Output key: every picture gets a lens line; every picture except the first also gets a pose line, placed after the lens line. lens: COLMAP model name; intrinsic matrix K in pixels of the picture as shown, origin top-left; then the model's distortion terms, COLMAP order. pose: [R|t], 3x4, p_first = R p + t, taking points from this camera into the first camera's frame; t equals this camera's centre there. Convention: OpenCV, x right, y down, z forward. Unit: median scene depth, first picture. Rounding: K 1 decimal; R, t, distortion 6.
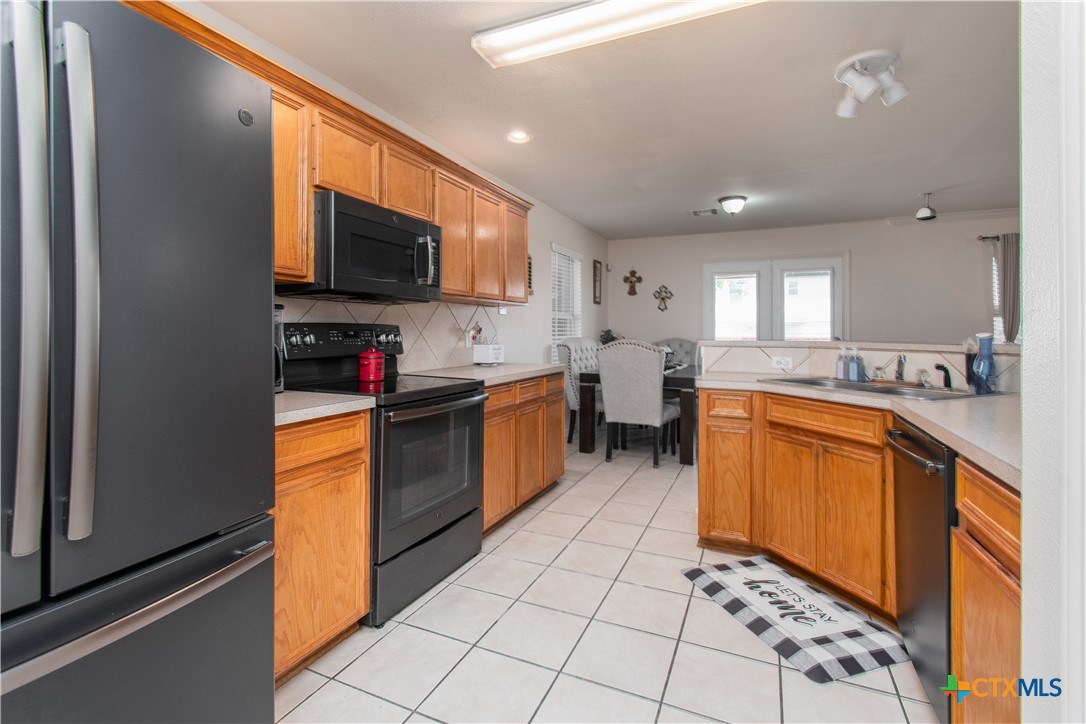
lens RADIAL K [[481.7, 0, 542.1], [0, 481.7, 336.0], [0, 0, 1]] dist [-0.020595, -0.000330]
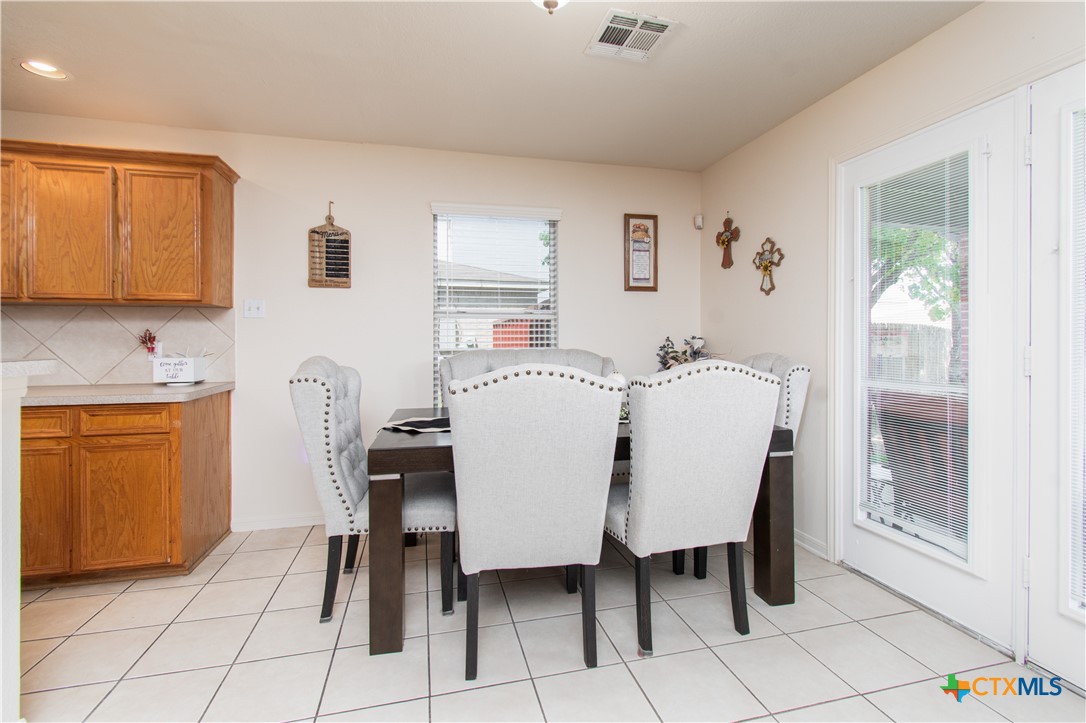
lens RADIAL K [[481.7, 0, 542.1], [0, 481.7, 335.5], [0, 0, 1]] dist [-0.020595, -0.000330]
pose [[0.617554, -0.010897, -0.786453, 0.476153], [-0.001948, 0.999880, -0.015384, -0.005699], [0.786526, 0.011033, 0.617459, 0.553475]]
